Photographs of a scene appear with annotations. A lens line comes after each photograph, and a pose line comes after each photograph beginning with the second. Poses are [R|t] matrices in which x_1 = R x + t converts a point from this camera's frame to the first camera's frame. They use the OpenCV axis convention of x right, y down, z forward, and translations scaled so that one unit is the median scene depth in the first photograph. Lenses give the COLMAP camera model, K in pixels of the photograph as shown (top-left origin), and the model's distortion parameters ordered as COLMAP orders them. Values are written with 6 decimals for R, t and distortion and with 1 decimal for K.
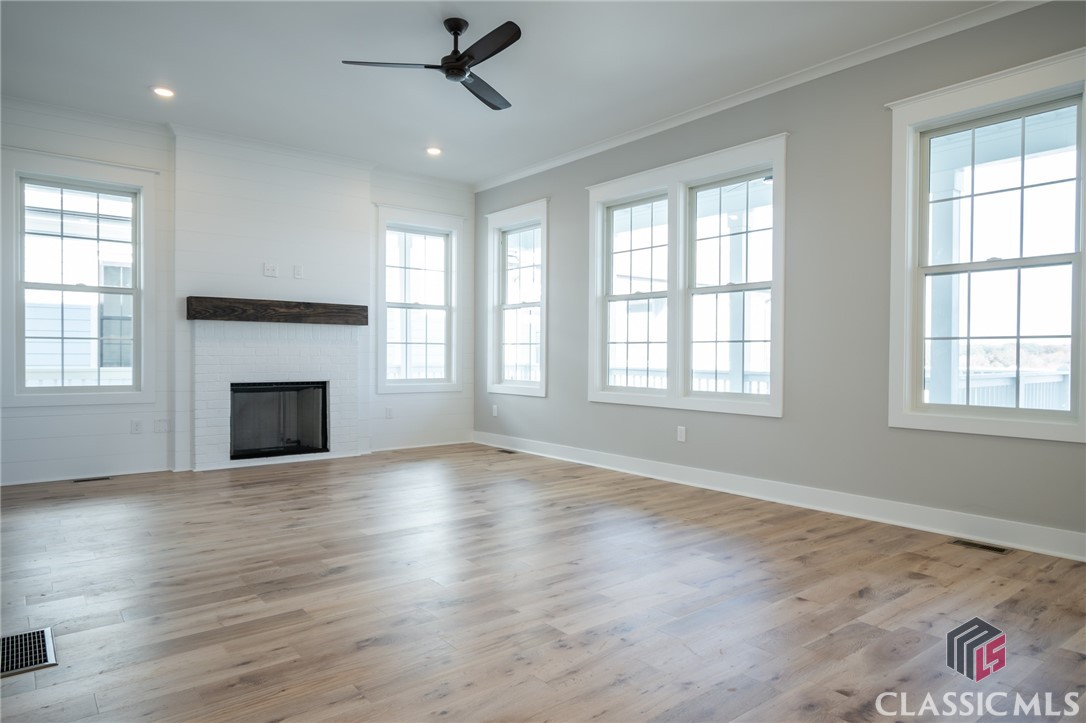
lens RADIAL K [[675.0, 0, 545.0], [0, 675.0, 362.3], [0, 0, 1]] dist [0.000965, -0.000666]
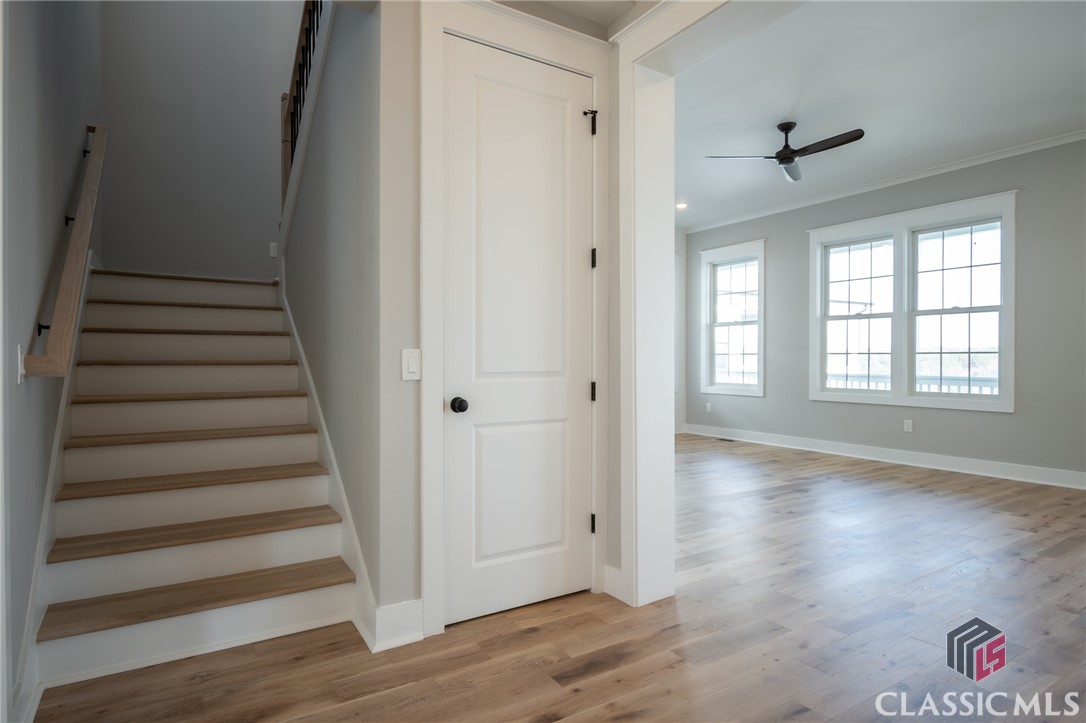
lens RADIAL K [[600.7, 0, 543.0], [0, 600.7, 361.5], [0, 0, 1]] dist [-0.000081, 0.000331]
pose [[0.993988, -0.004520, -0.109394, -0.306770], [0.003582, 0.999955, -0.008769, -0.006341], [0.109429, 0.008324, 0.993960, -0.168178]]
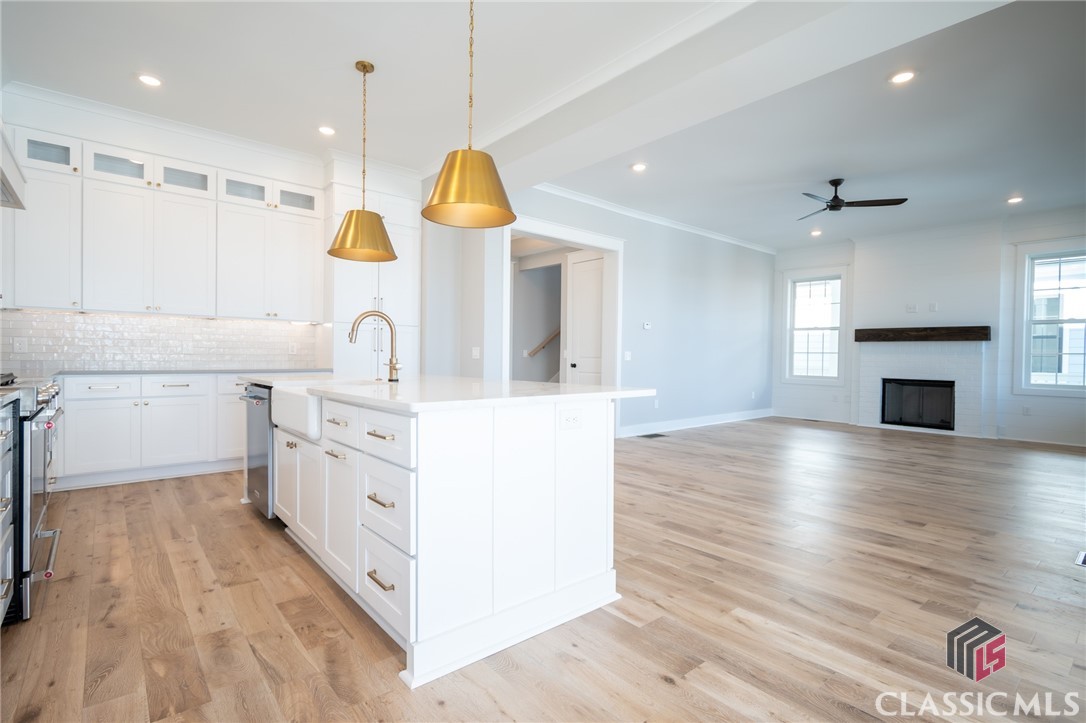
lens RADIAL K [[525.9, 0, 543.0], [0, 525.9, 361.5], [0, 0, 1]] dist [0.001745, 0.000056]
pose [[0.018624, 0.005766, -0.999810, 1.626943], [-0.025274, 0.999667, 0.005294, 0.006775], [0.999507, 0.025170, 0.018763, 0.231356]]
